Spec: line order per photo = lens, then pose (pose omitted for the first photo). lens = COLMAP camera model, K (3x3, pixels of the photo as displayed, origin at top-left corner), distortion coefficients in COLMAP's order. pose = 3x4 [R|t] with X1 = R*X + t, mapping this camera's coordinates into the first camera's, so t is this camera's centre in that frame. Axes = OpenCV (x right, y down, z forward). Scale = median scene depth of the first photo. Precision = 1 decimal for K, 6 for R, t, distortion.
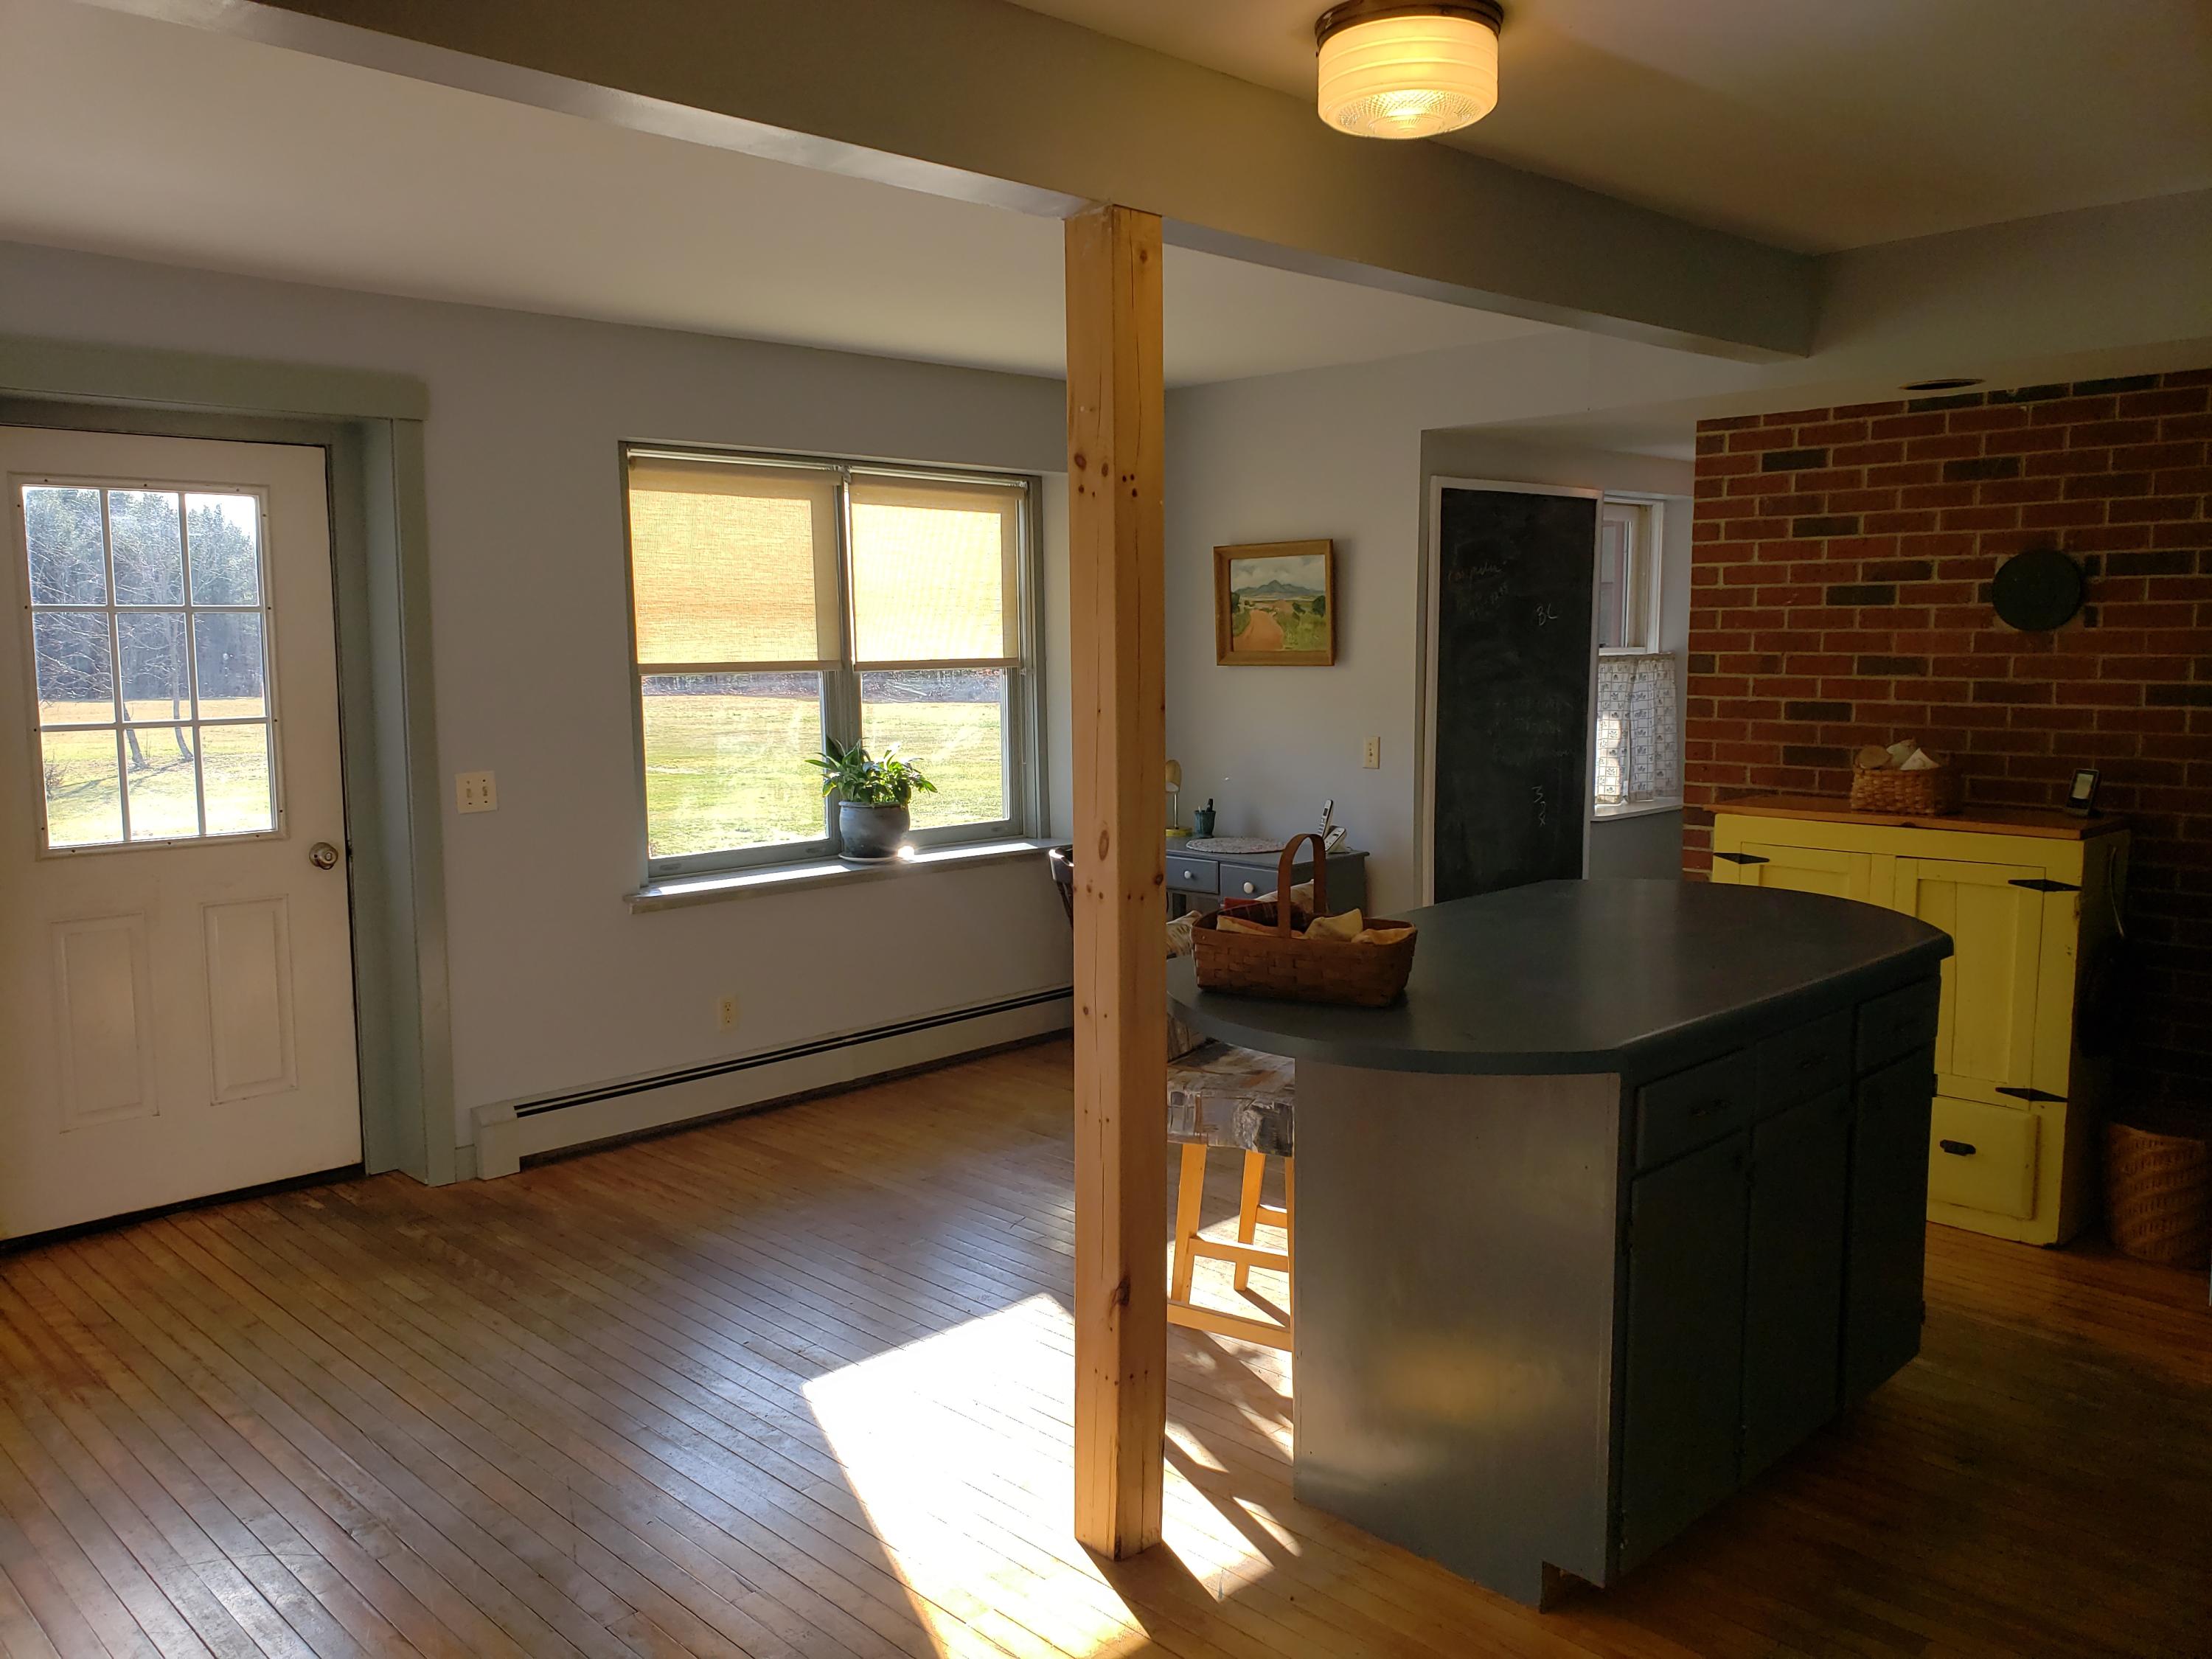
lens RADIAL K [[1708.6, 0, 1079.5], [0, 1708.6, 836.6], [0, 0, 1]] dist [-0.003276, 0.014487]
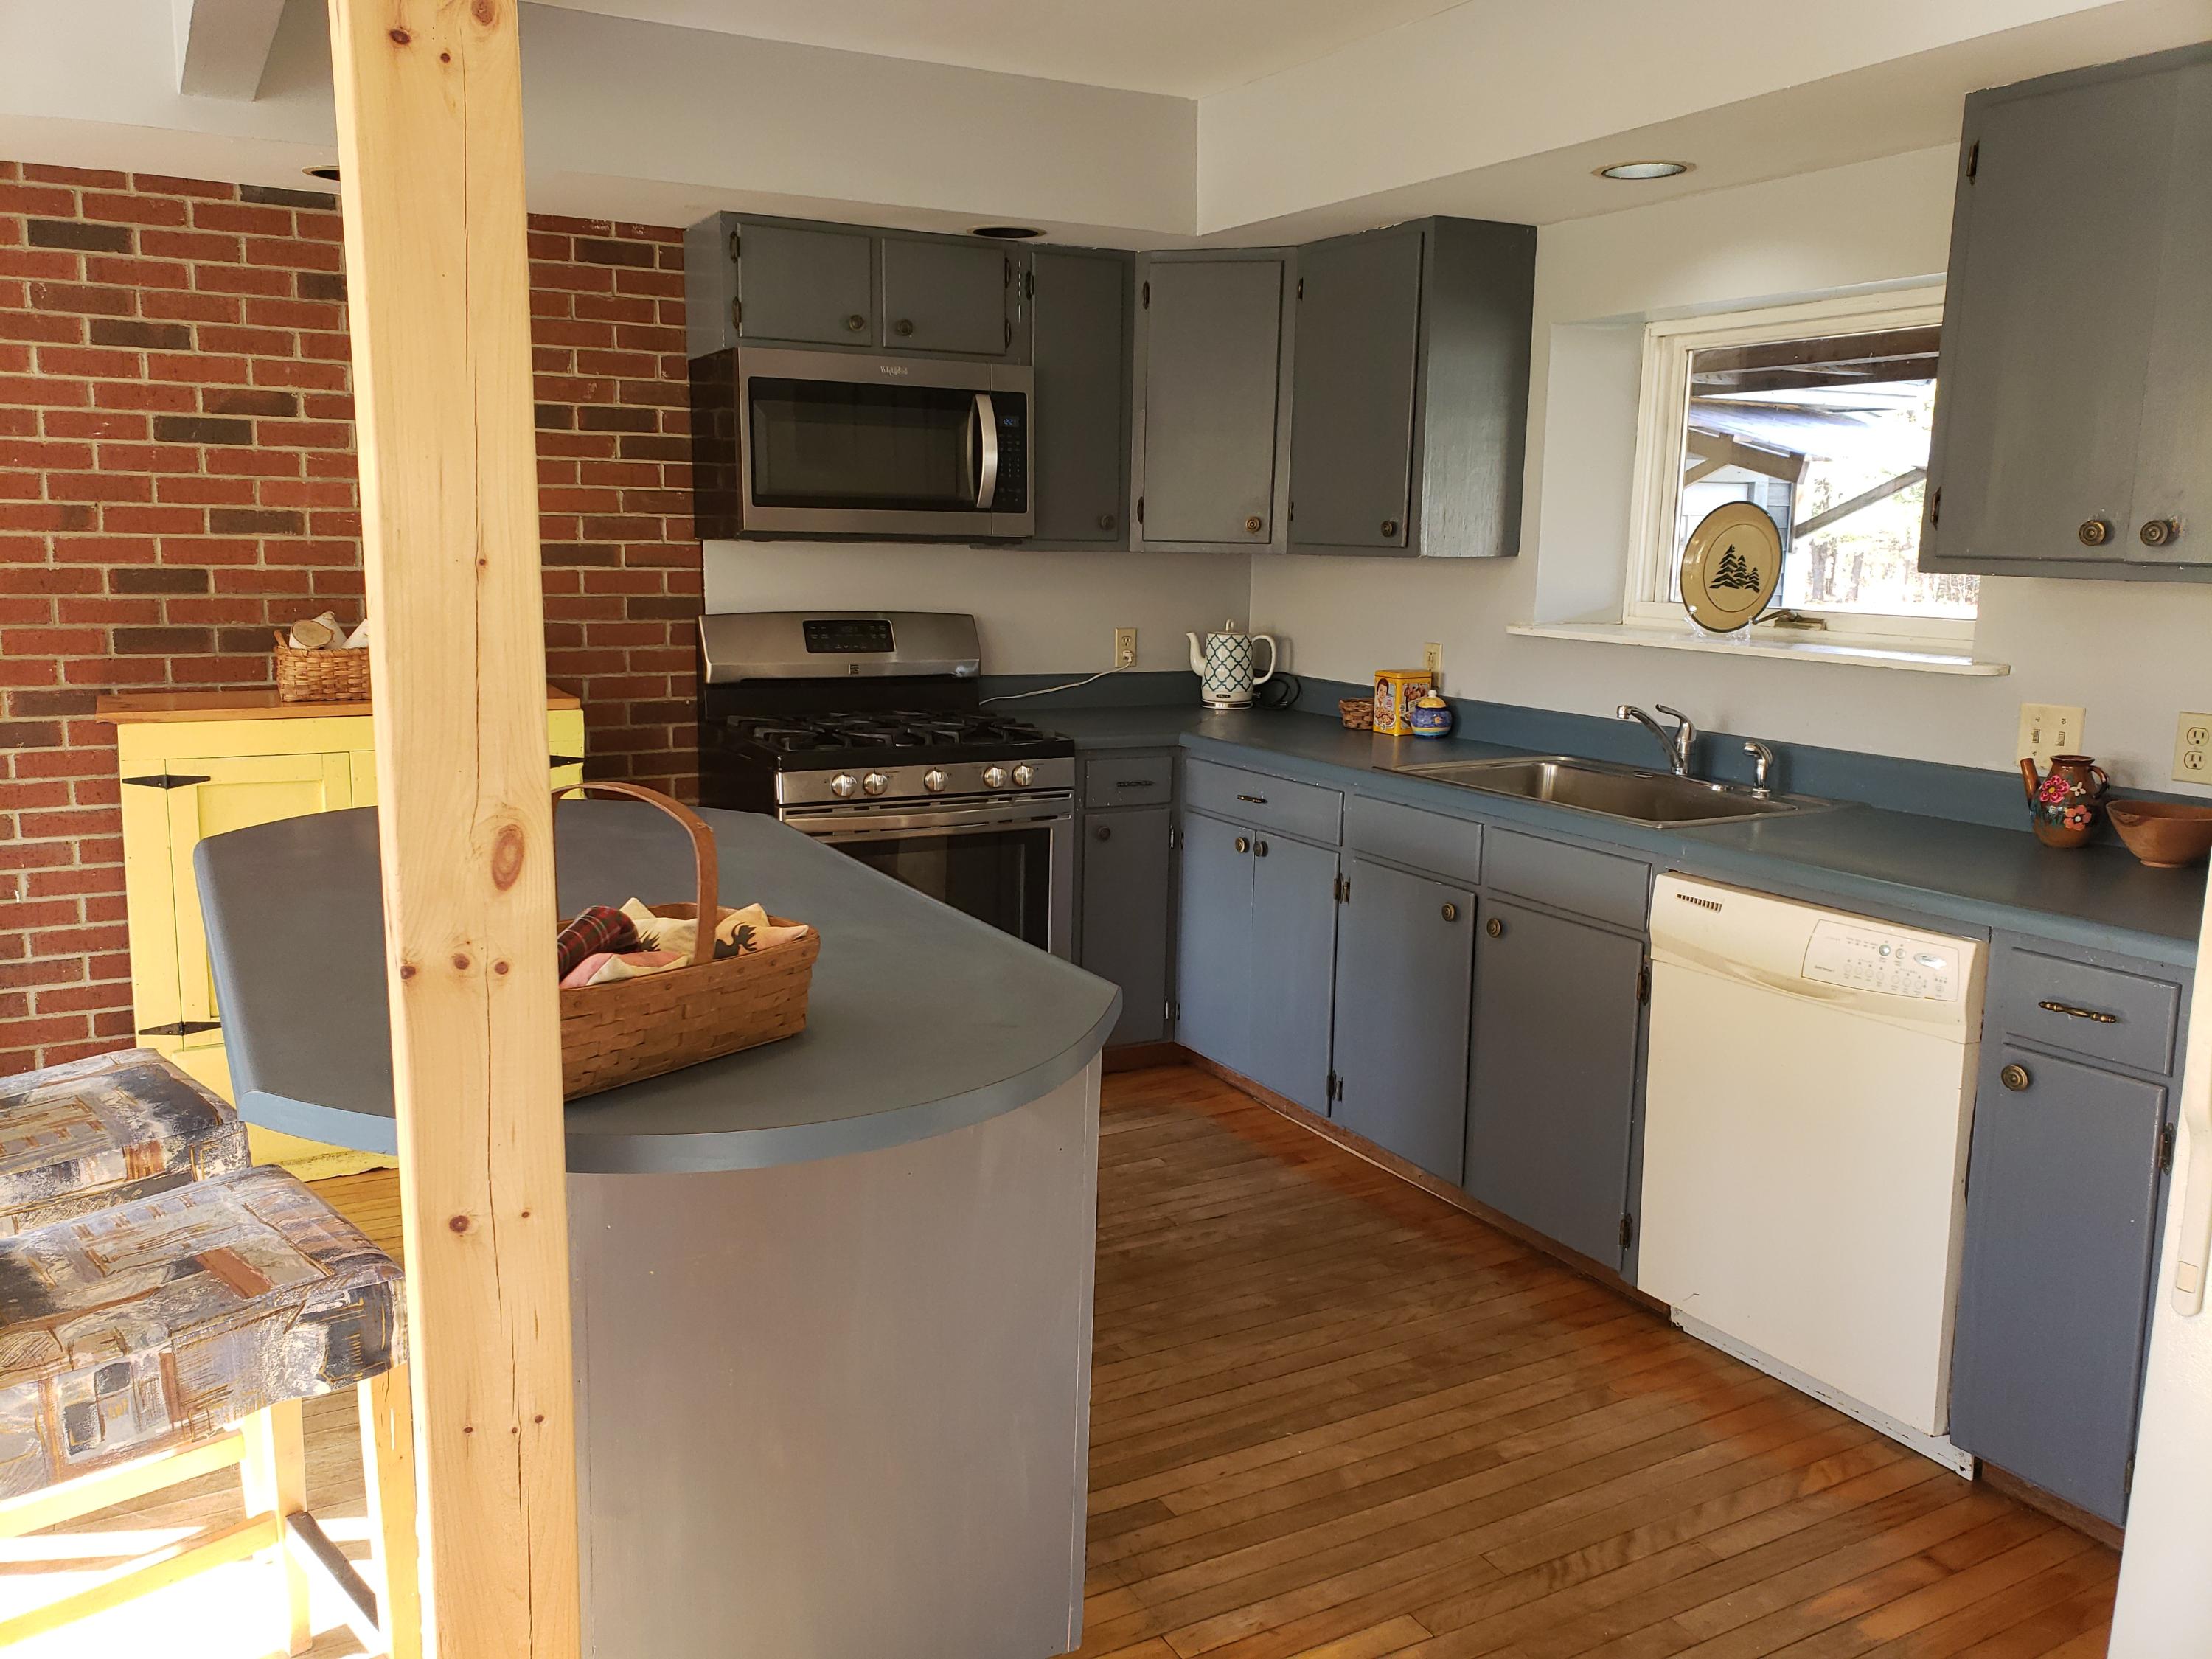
lens RADIAL K [[1708.6, 0, 1079.5], [0, 1708.6, 836.6], [0, 0, 1]] dist [-0.003276, 0.014487]
pose [[0.246717, -0.160037, 0.955782, -0.223861], [0.095982, 0.985456, 0.140230, -0.029150], [-0.964323, 0.057141, 0.258489, 0.422270]]
